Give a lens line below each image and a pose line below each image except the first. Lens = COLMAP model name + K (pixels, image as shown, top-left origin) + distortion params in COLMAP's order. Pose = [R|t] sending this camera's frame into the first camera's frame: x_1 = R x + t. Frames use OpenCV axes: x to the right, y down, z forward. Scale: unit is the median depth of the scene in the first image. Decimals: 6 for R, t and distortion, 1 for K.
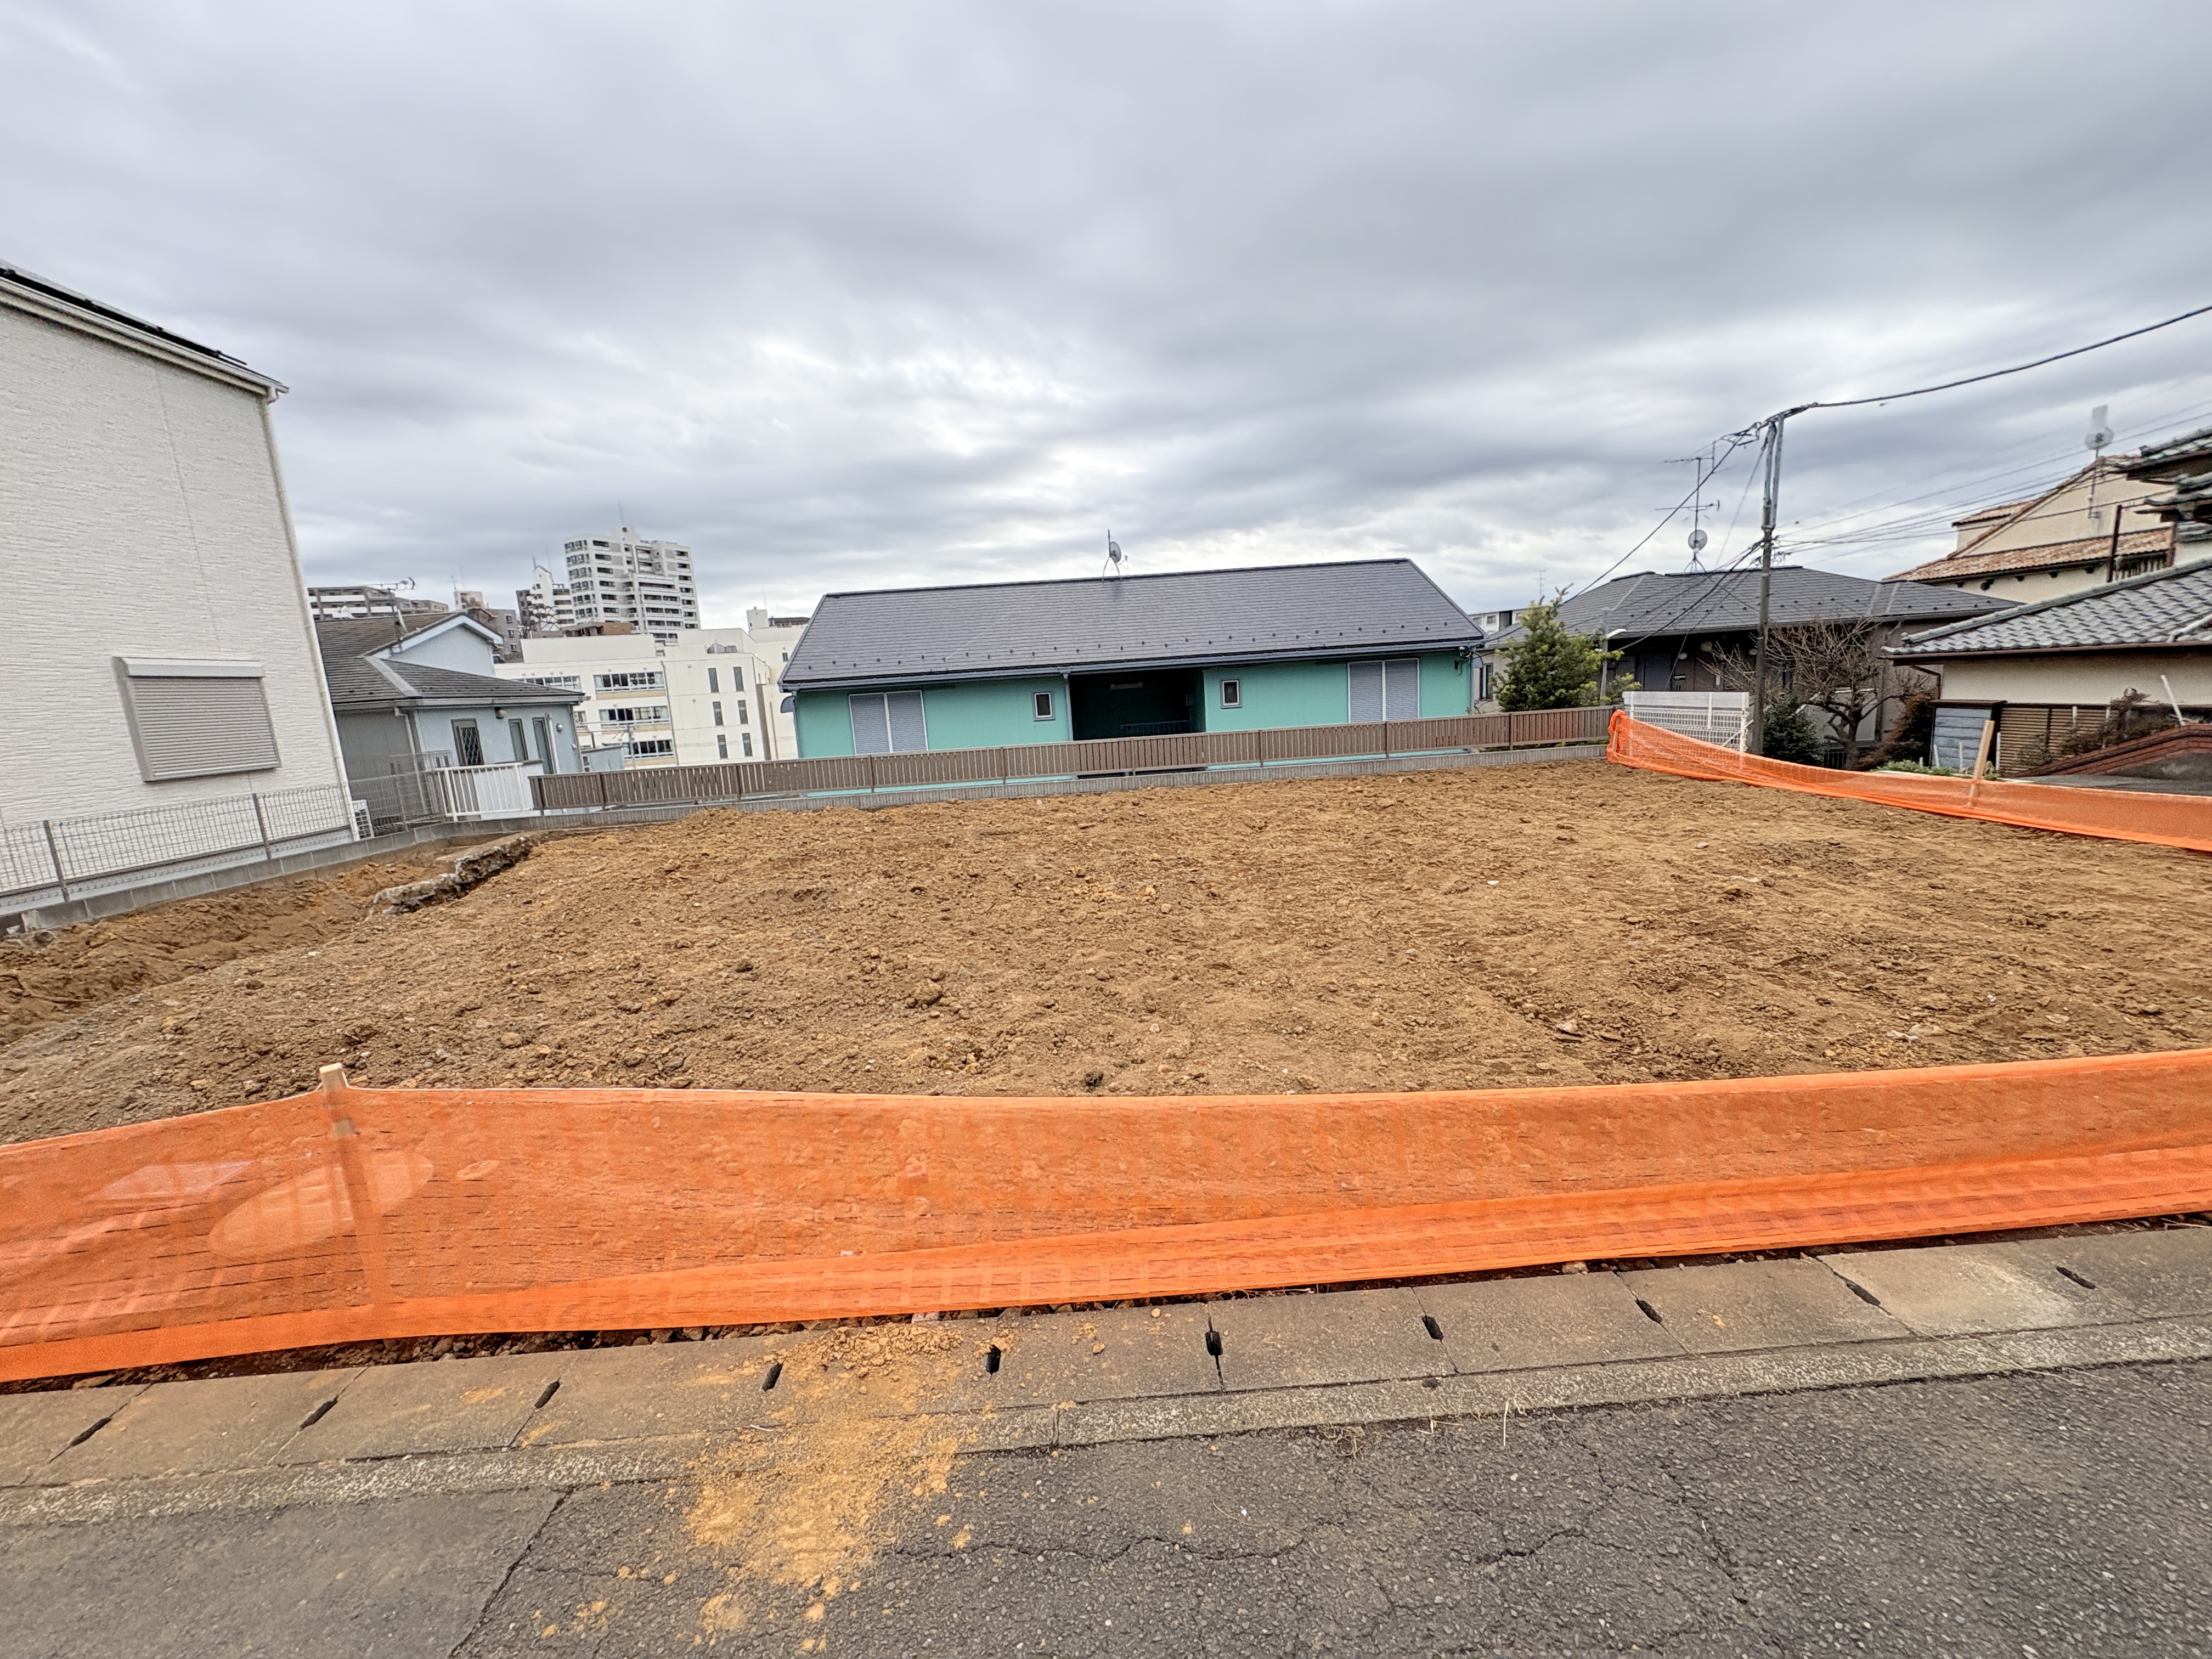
lens RADIAL K [[882.5, 0, 1106.0], [0, 882.5, 829.5], [0, 0, 1]] dist [0.001479, 0.000005]
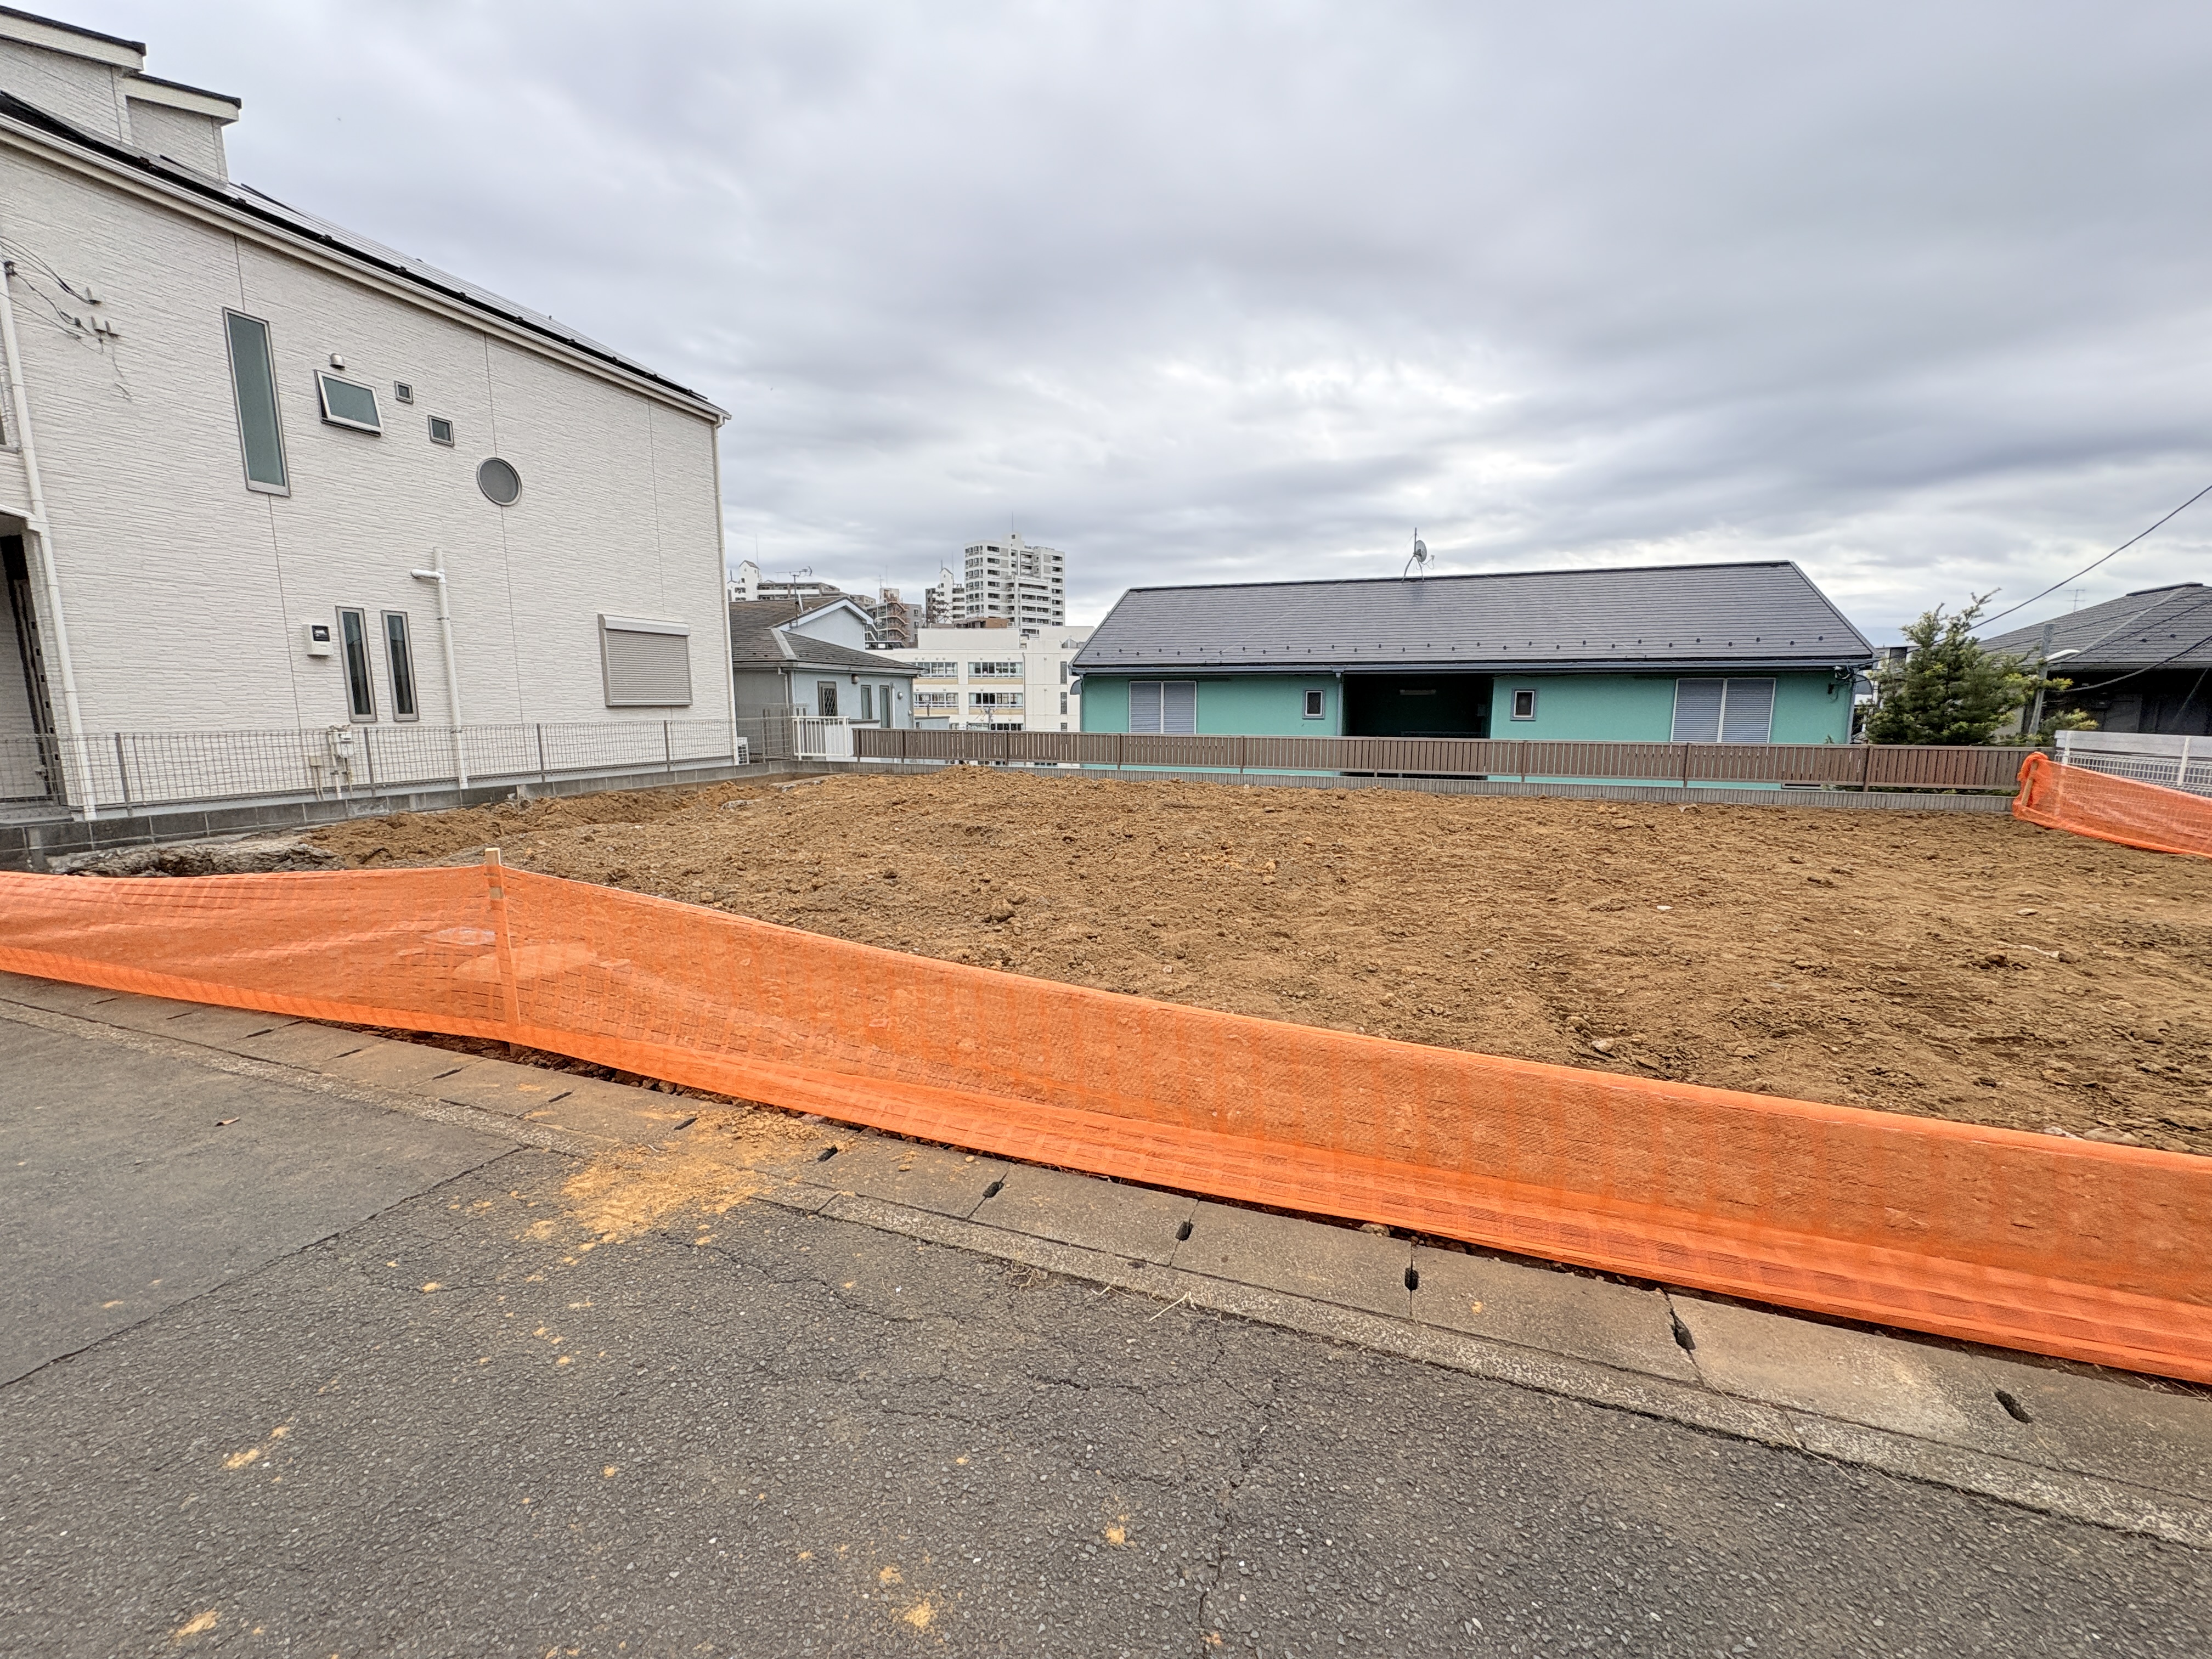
lens RADIAL K [[880.7, 0, 1107.1], [0, 880.7, 830.4], [0, 0, 1]] dist [0.000942, 0.000666]
pose [[0.928202, 0.118443, -0.352721, 0.098614], [-0.120850, 0.992553, 0.015274, 0.016377], [0.351904, 0.028449, 0.935604, -0.000319]]
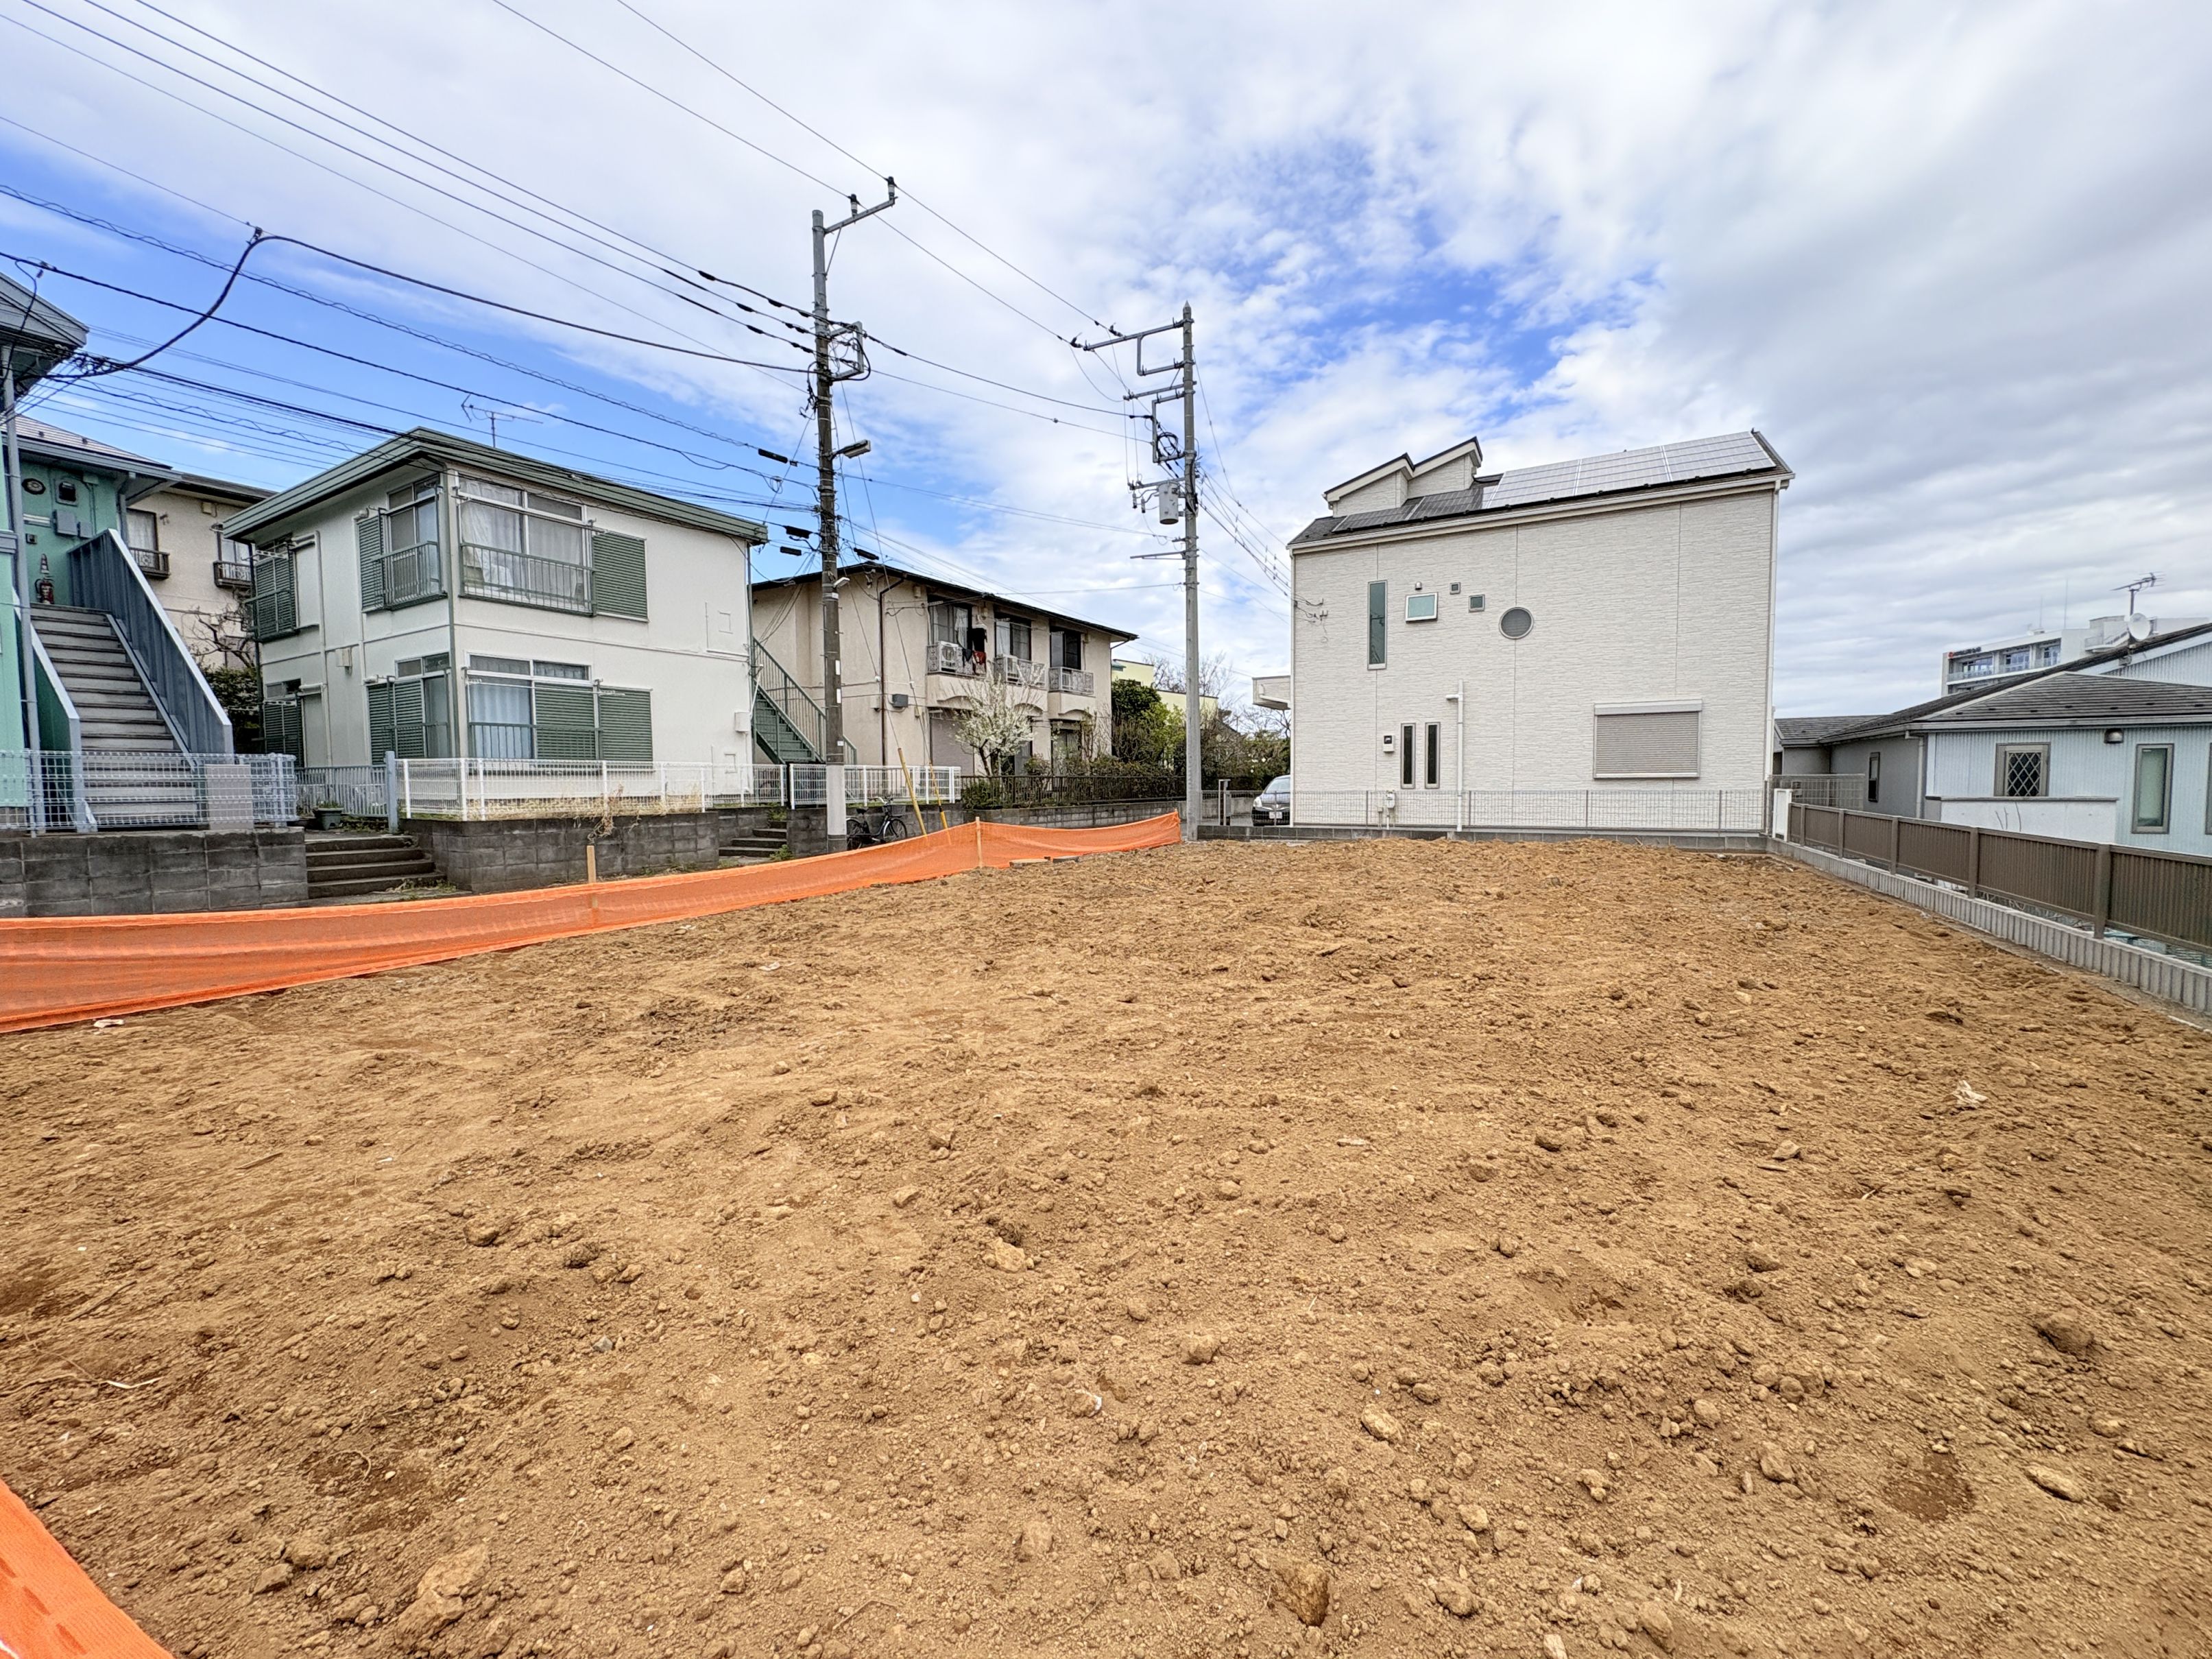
lens RADIAL K [[884.7, 0, 1106.0], [0, 884.7, 829.5], [0, 0, 1]] dist [0.006143, 0.000090]
pose [[-0.515503, 0.114200, -0.849244, 0.574029], [-0.100537, 0.976174, 0.192296, -0.133462], [0.850969, 0.184509, -0.491739, 0.748814]]
